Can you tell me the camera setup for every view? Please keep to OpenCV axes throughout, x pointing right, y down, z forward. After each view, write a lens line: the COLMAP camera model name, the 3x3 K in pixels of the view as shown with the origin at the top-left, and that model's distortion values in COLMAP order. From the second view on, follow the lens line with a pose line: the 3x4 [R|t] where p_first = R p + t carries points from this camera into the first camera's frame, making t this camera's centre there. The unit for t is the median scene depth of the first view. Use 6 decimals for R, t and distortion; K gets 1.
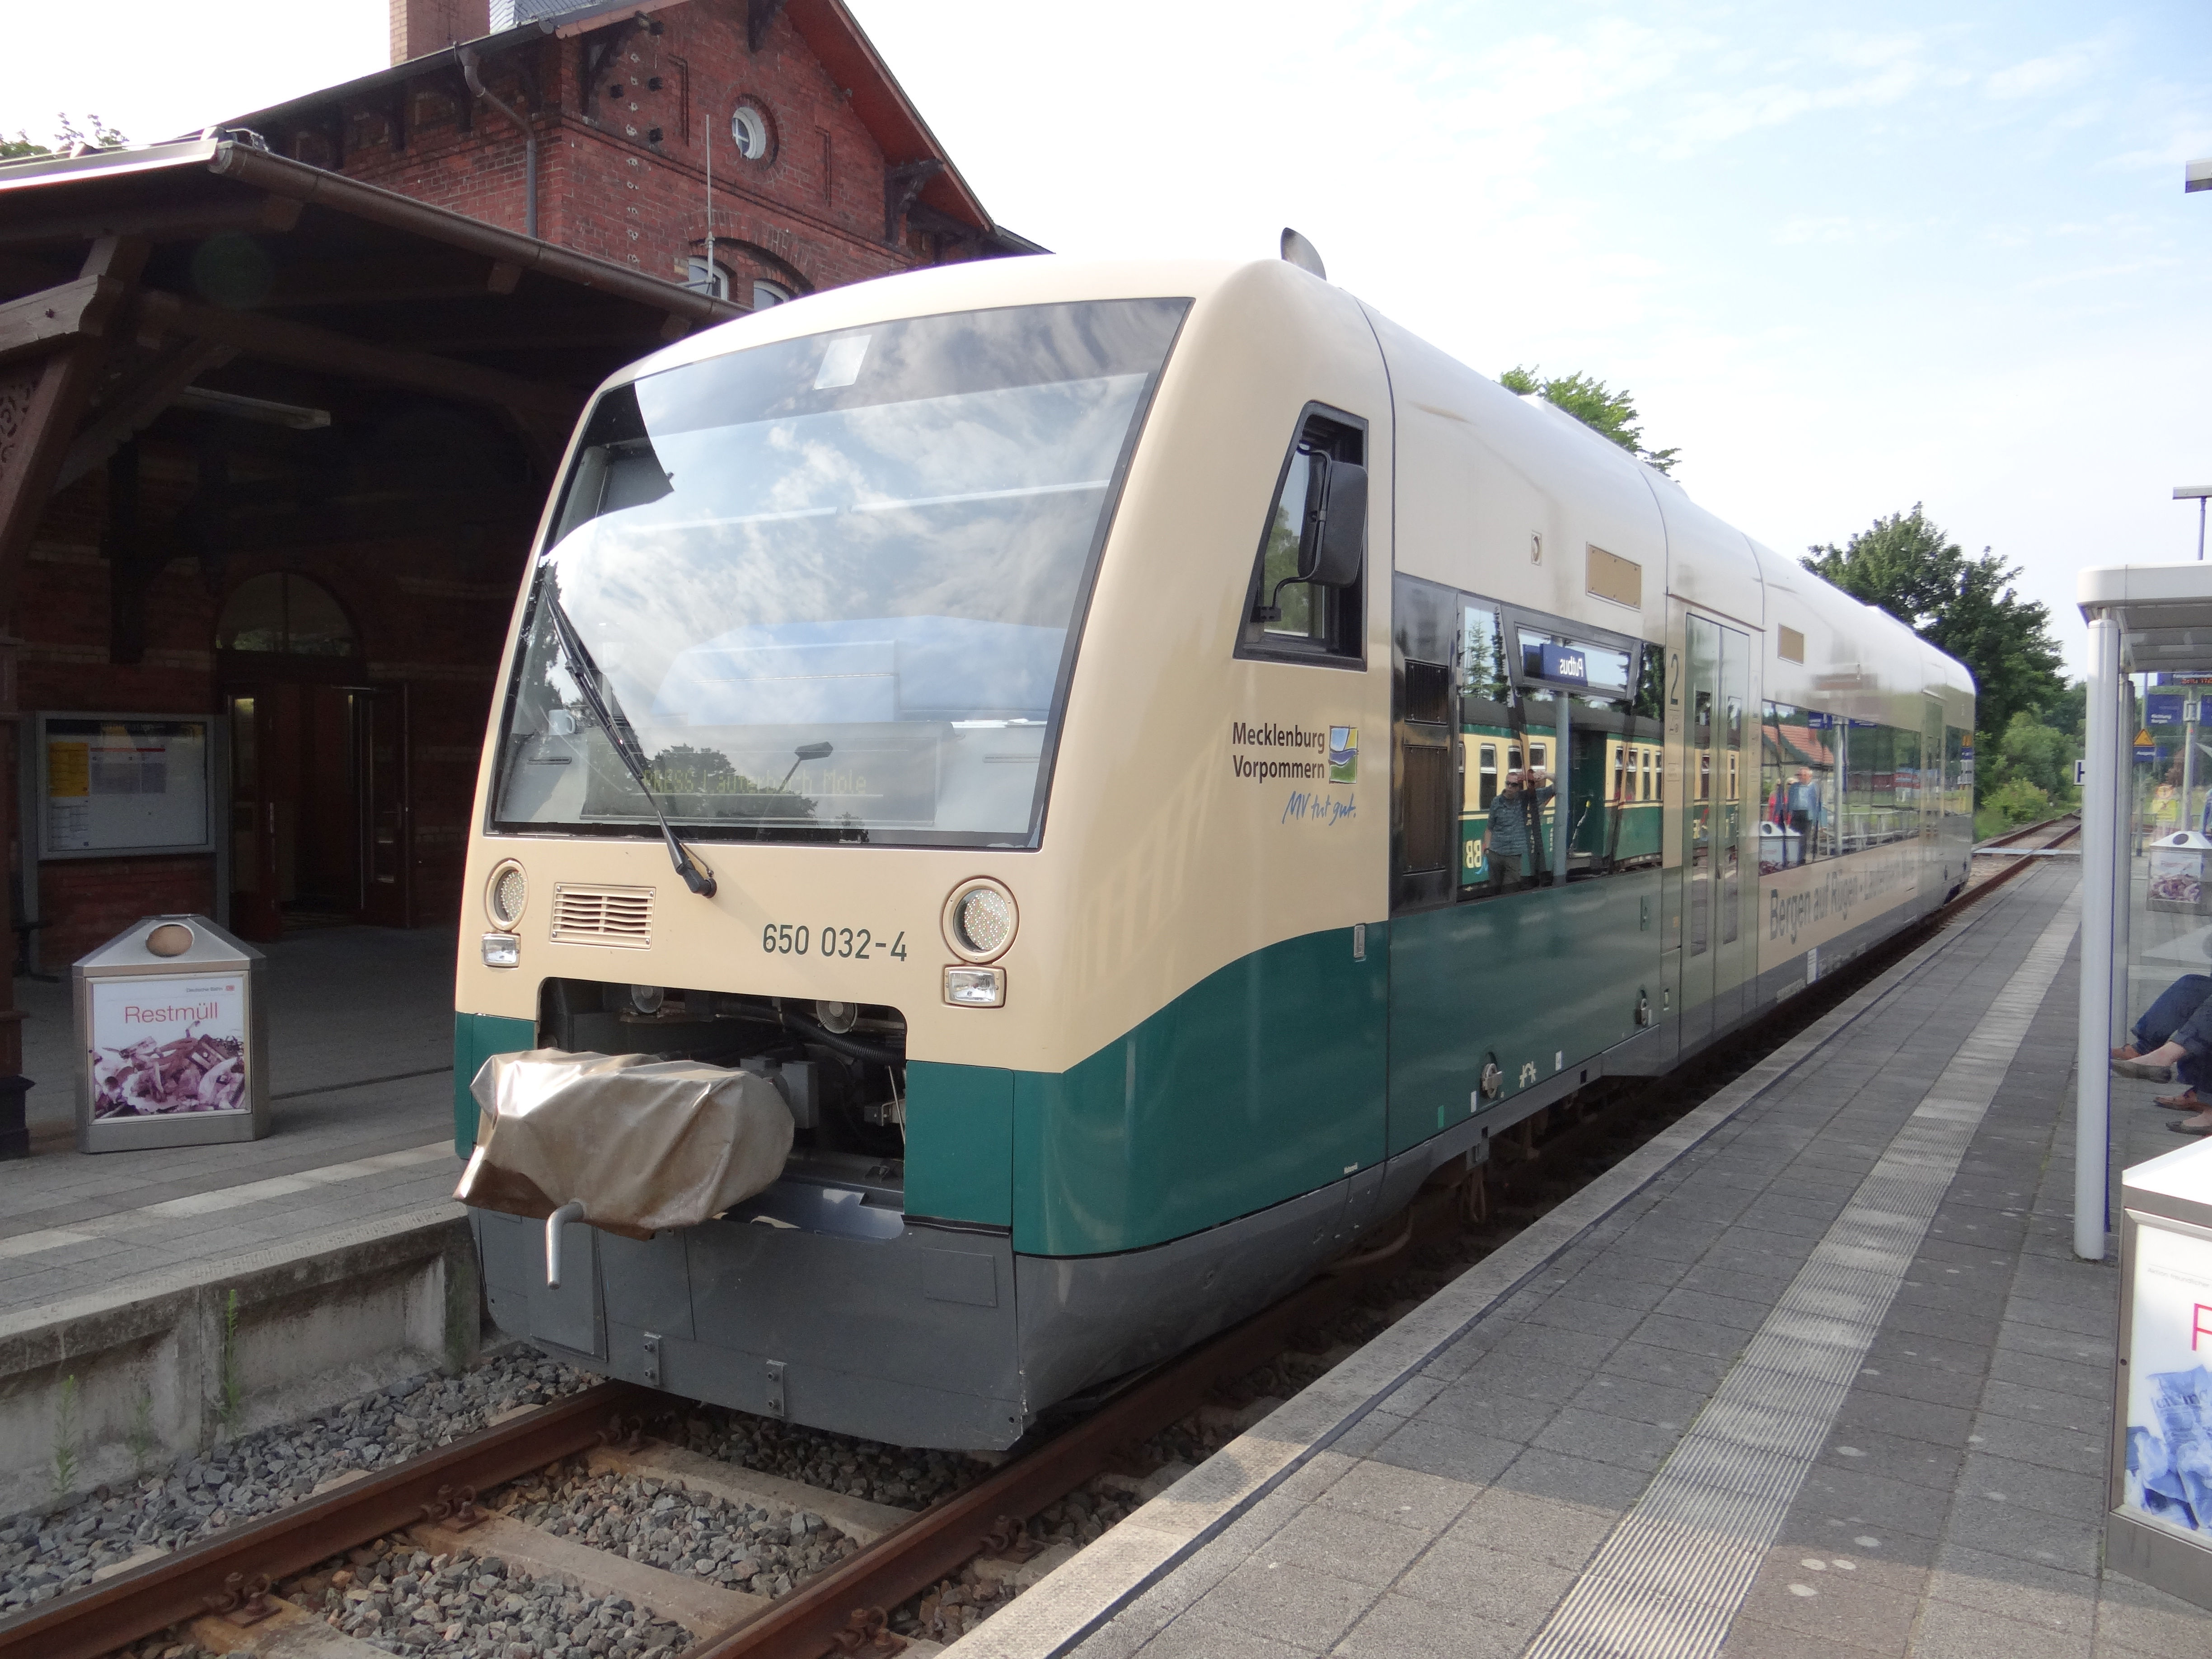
lens RADIAL K [[1769.1, 0, 1106.0], [0, 1769.1, 829.5], [0, 0, 1]] dist [-0.000229, 0.000284]
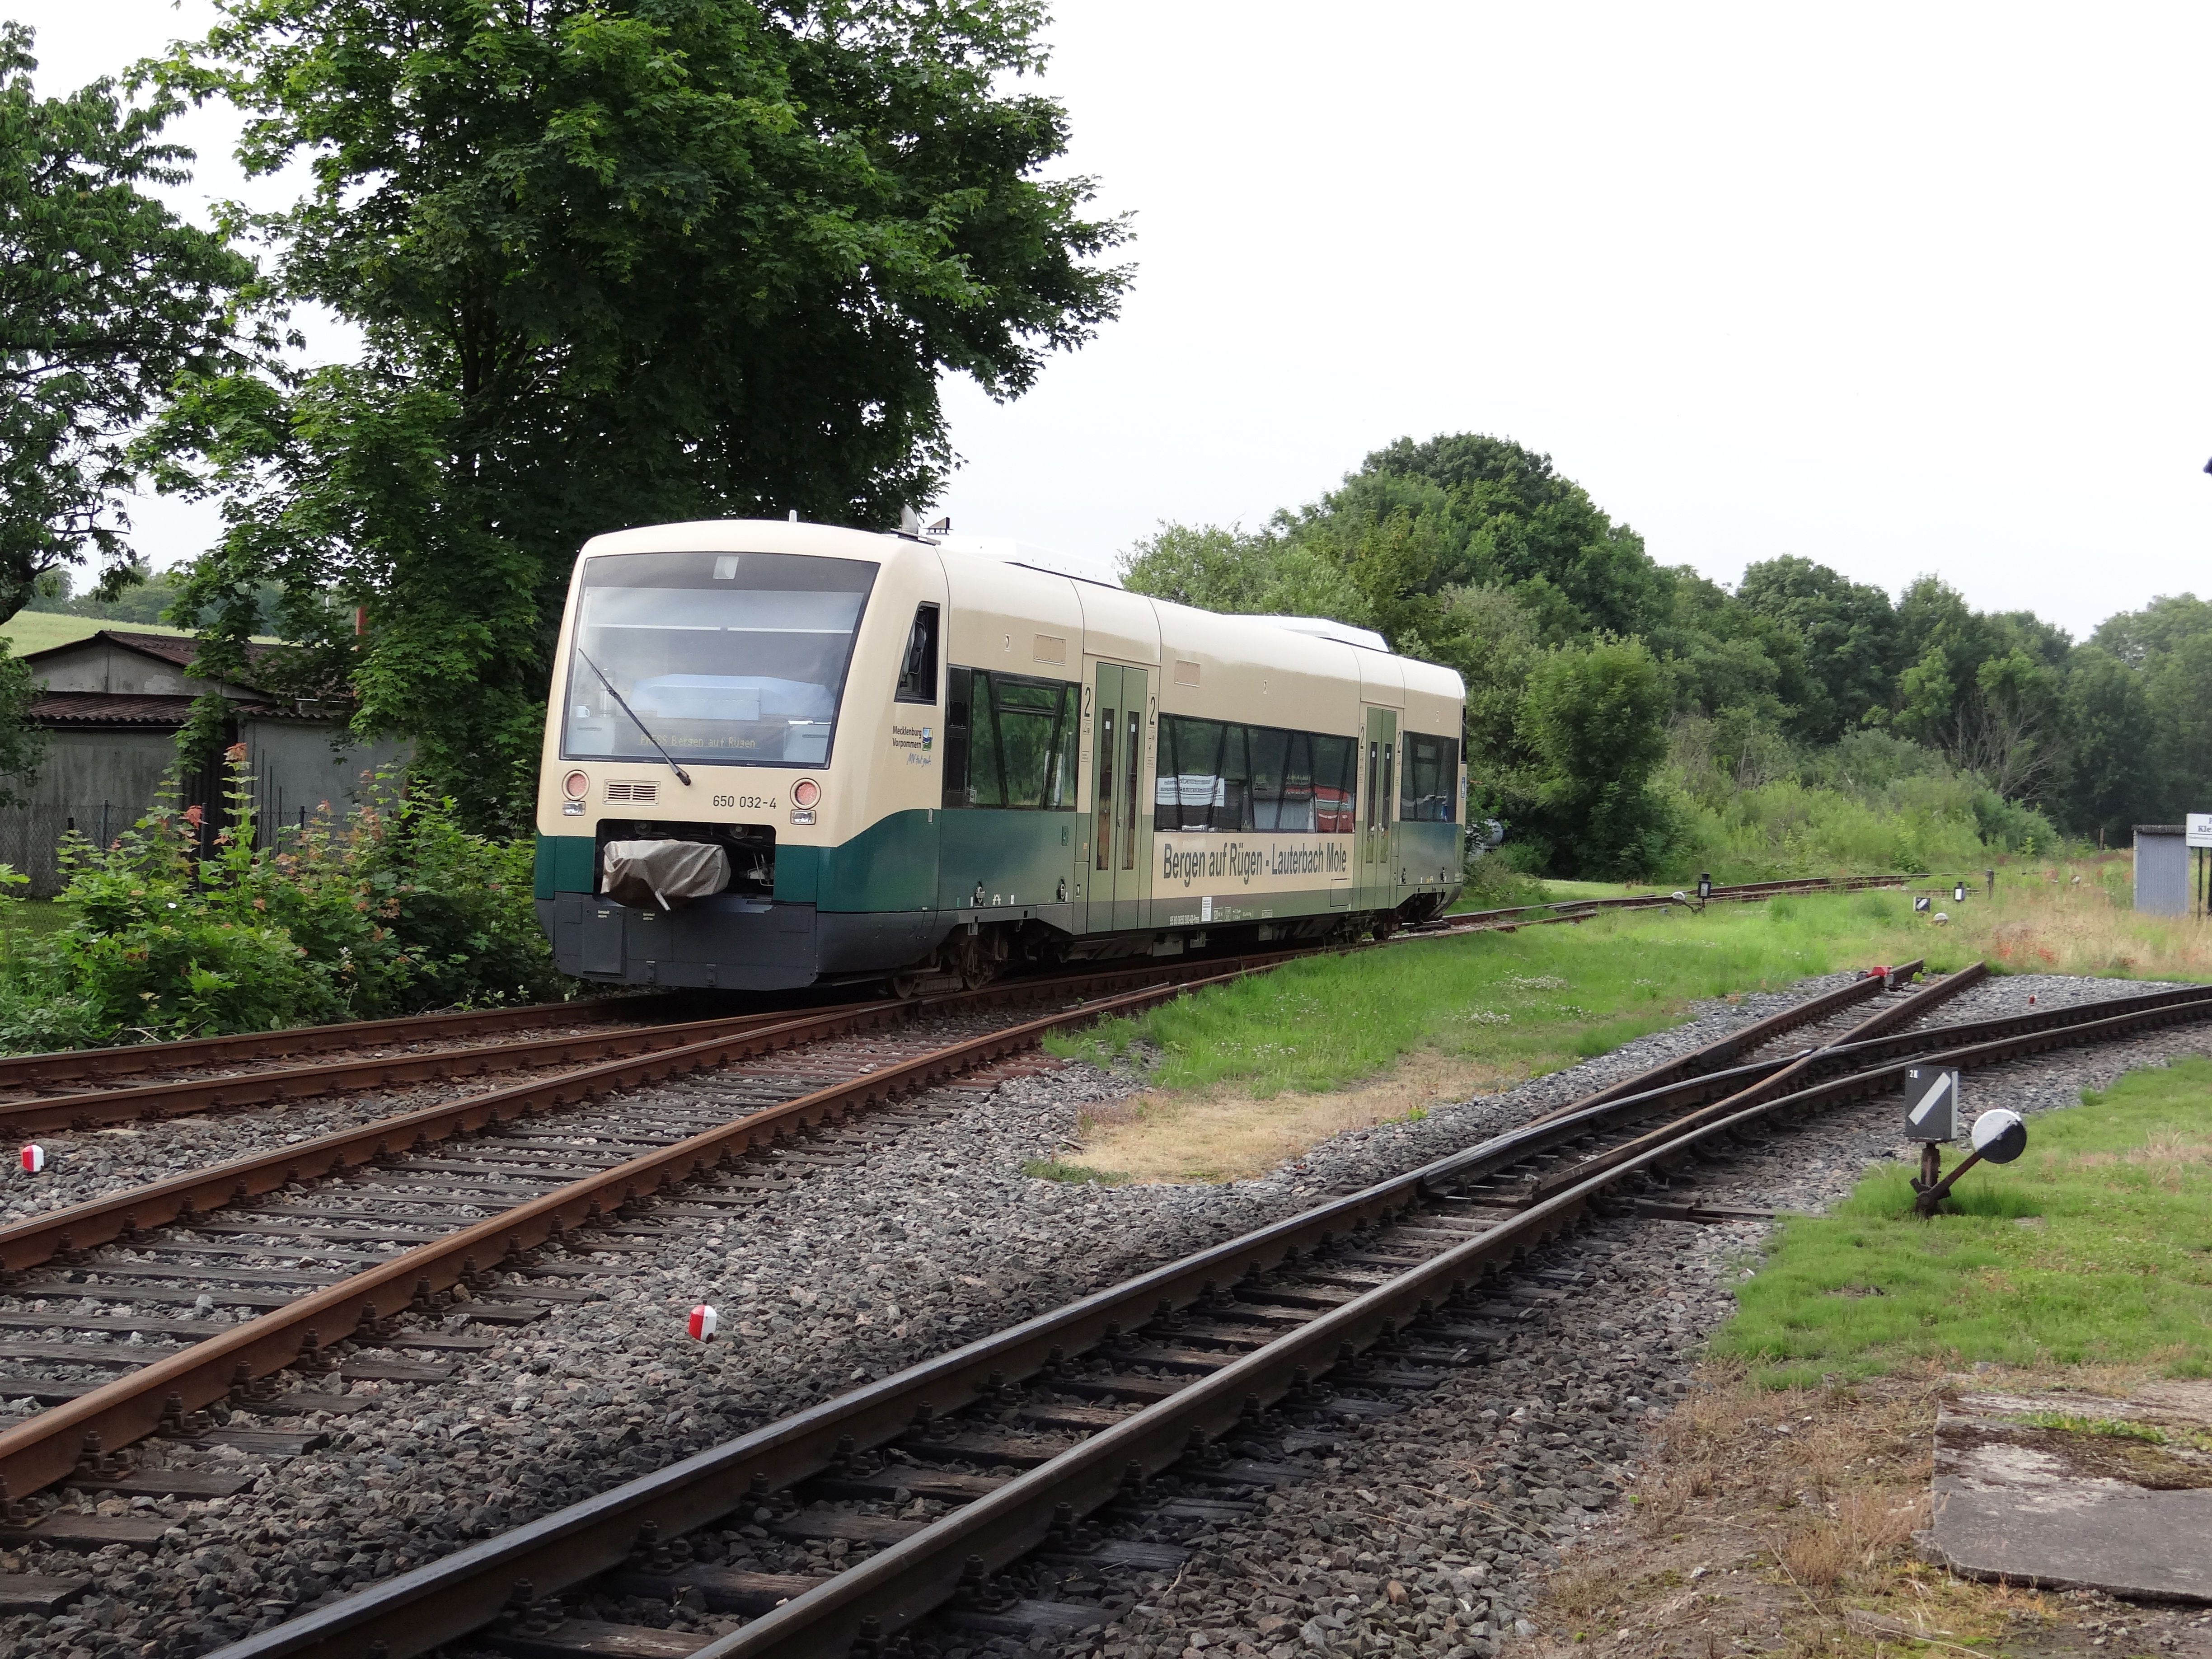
lens RADIAL K [[3821.3, 0, 1106.0], [0, 3821.3, 829.5], [0, 0, 1]] dist [0.025611, 0.011951]
pose [[0.966945, 0.030521, 0.253153, -1.025971], [-0.025684, 0.999419, -0.022391, 0.208002], [-0.253689, 0.015149, 0.967167, -4.462171]]
